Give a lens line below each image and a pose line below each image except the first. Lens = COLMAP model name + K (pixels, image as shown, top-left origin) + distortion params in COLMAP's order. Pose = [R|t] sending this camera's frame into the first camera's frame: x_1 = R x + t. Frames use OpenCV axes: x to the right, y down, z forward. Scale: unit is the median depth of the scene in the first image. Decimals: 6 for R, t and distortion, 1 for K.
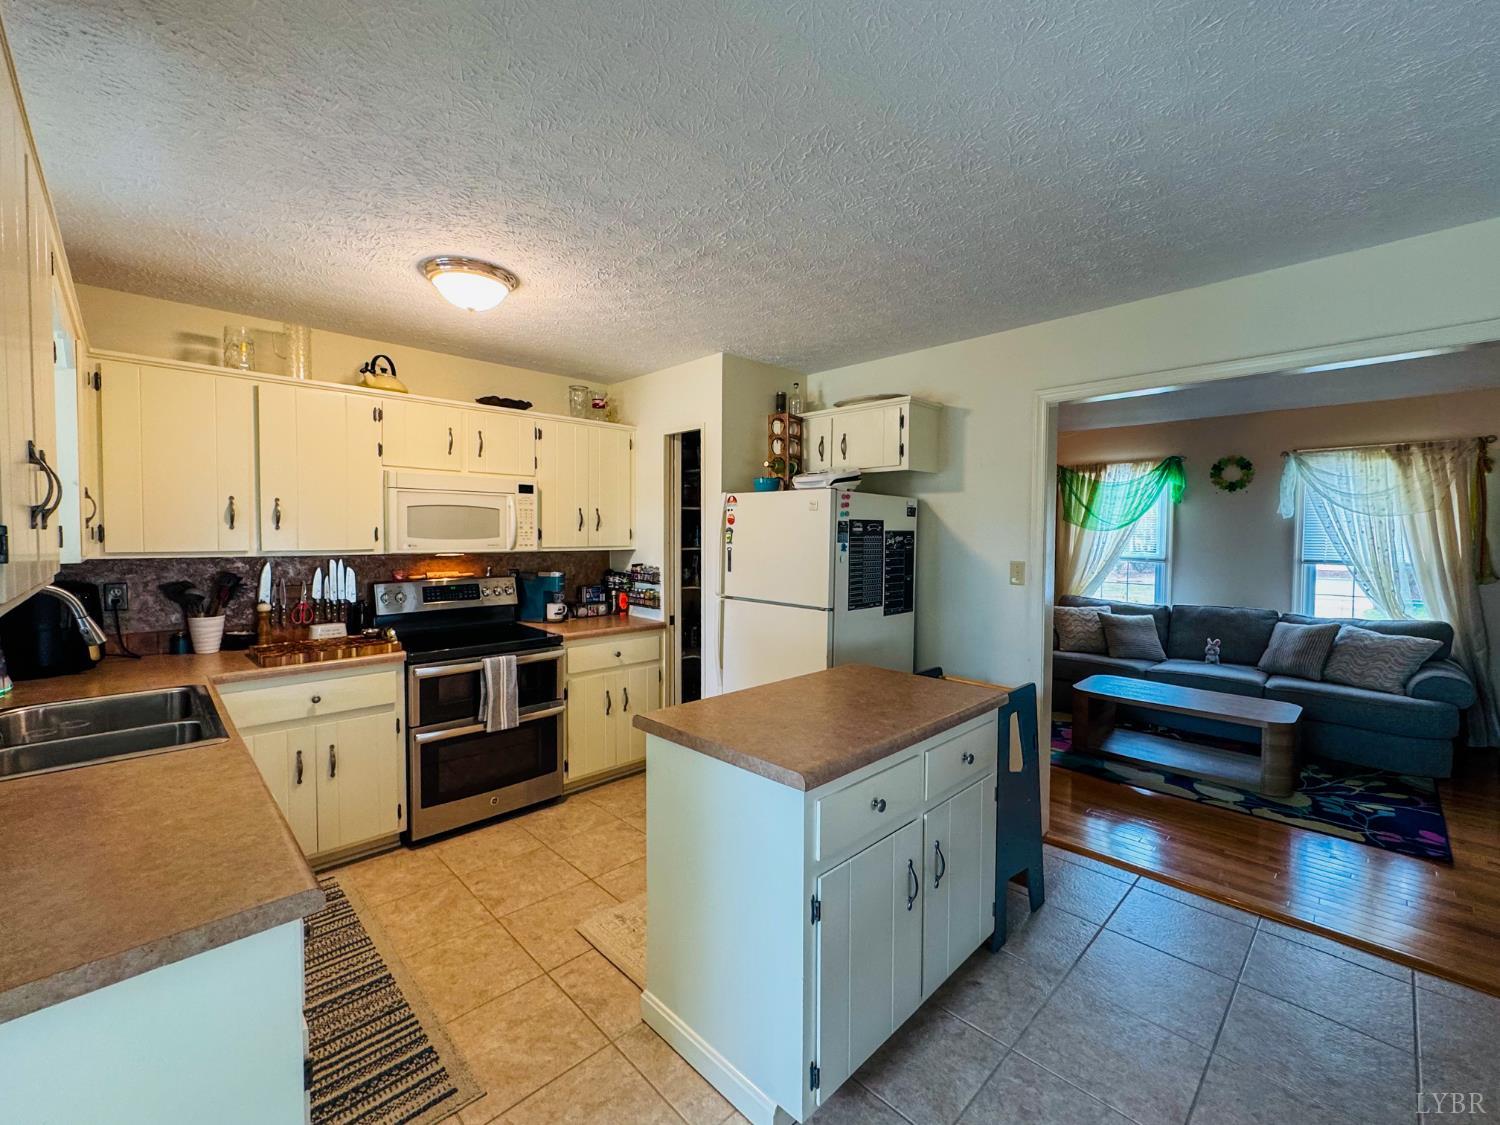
lens RADIAL K [[629.8, 0, 746.1], [0, 629.8, 546.8], [0, 0, 1]] dist [-0.000484, -0.000459]
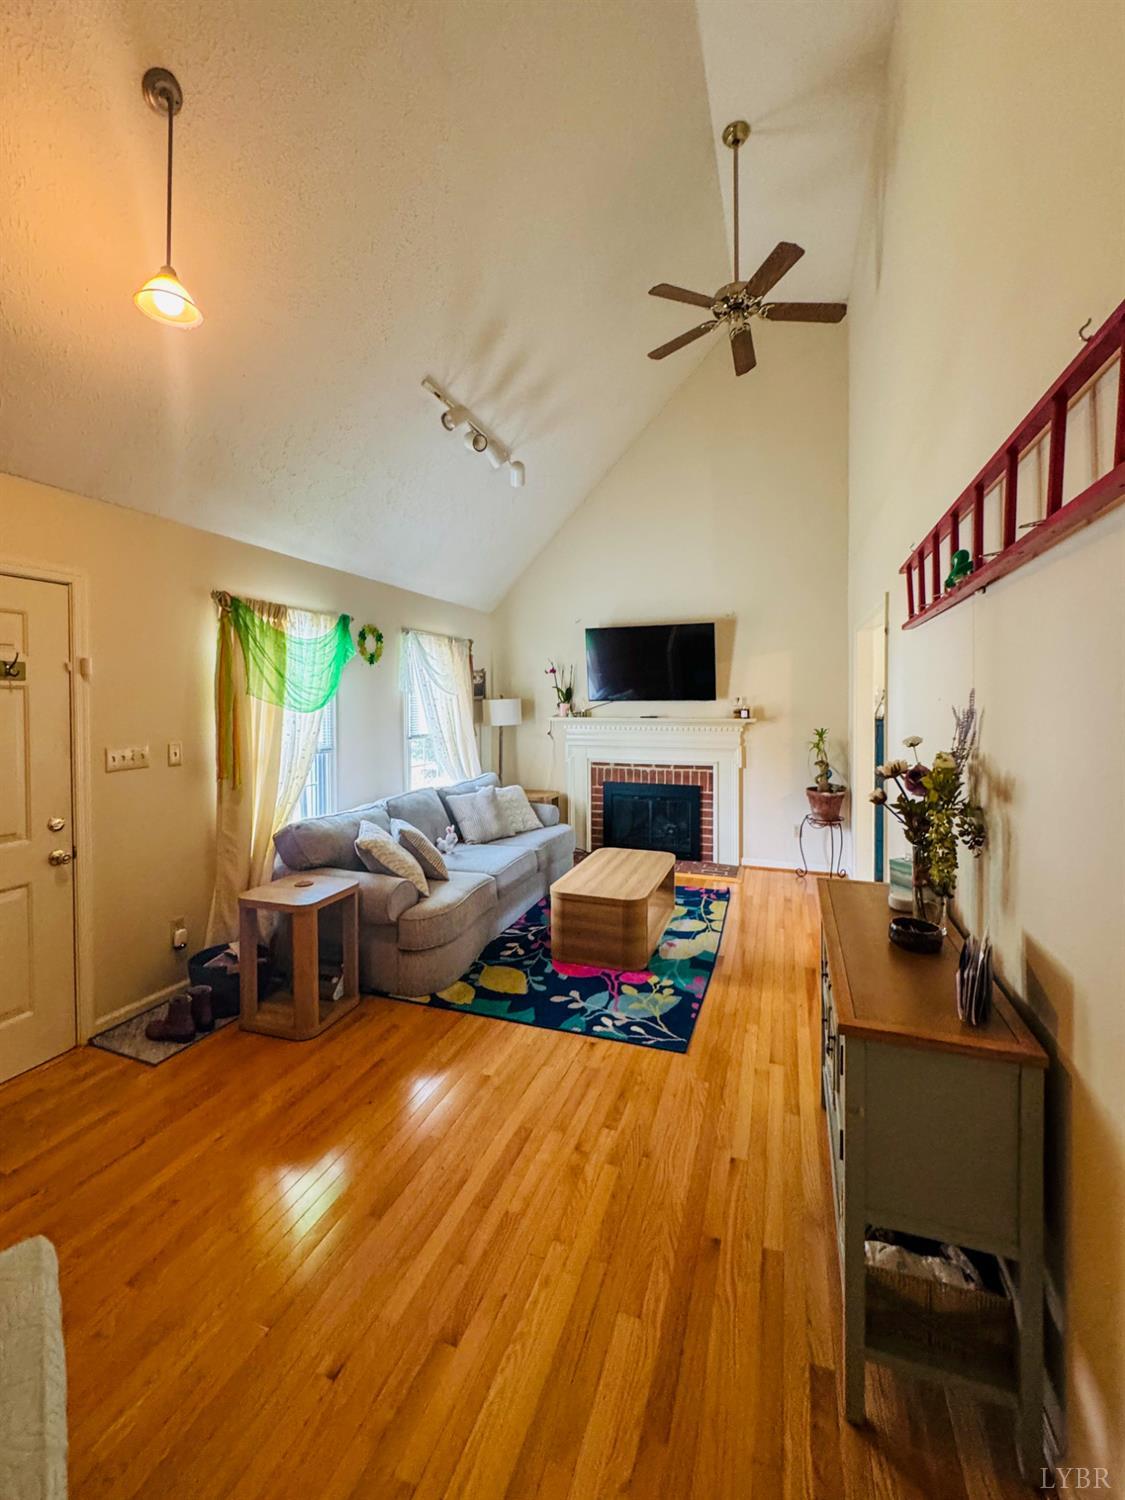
lens RADIAL K [[629.8, 0, 567.0], [0, 629.8, 716.3], [0, 0, 1]] dist [-0.000484, -0.000459]
pose [[-0.433606, -0.027039, 0.900697, -0.187360], [0.029226, 0.998602, 0.044047, -0.058207], [-0.900628, 0.045423, -0.432210, 1.446749]]
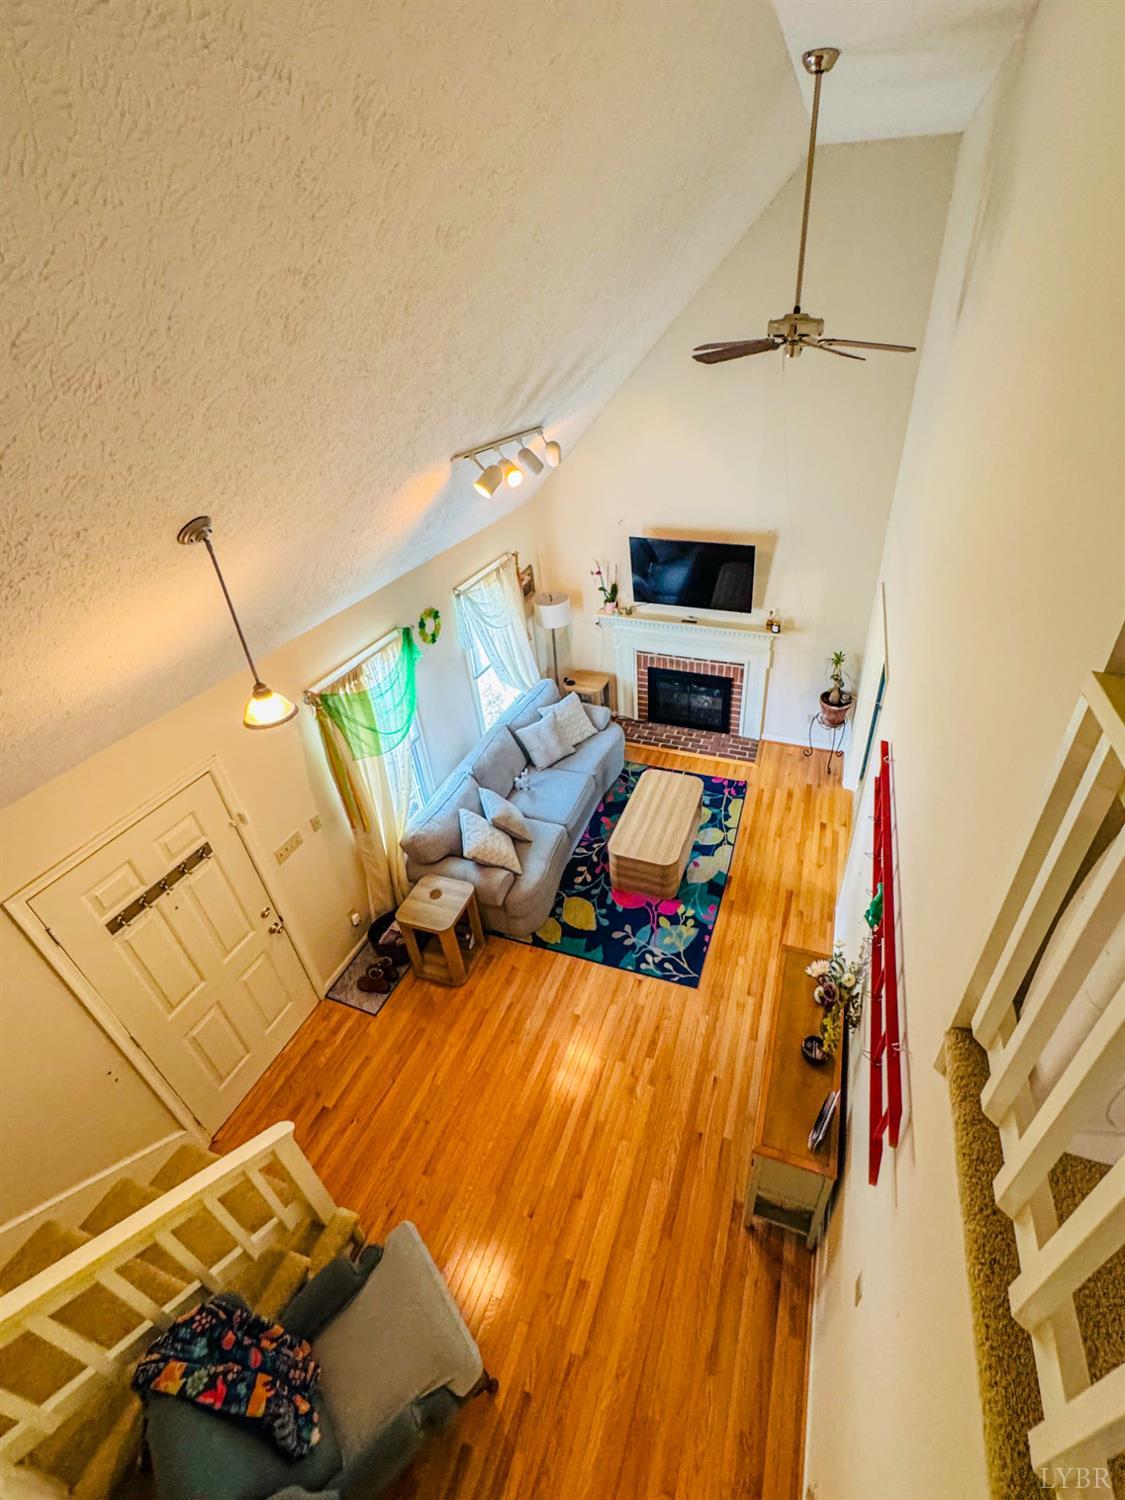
lens RADIAL K [[629.8, 0, 633.1], [0, 629.8, 721.5], [0, 0, 1]] dist [-0.000484, -0.000459]
pose [[-0.464270, -0.482102, 0.742988, -0.187116], [0.047386, 0.824155, 0.564379, -0.660390], [-0.884425, 0.297231, -0.359786, 1.415154]]
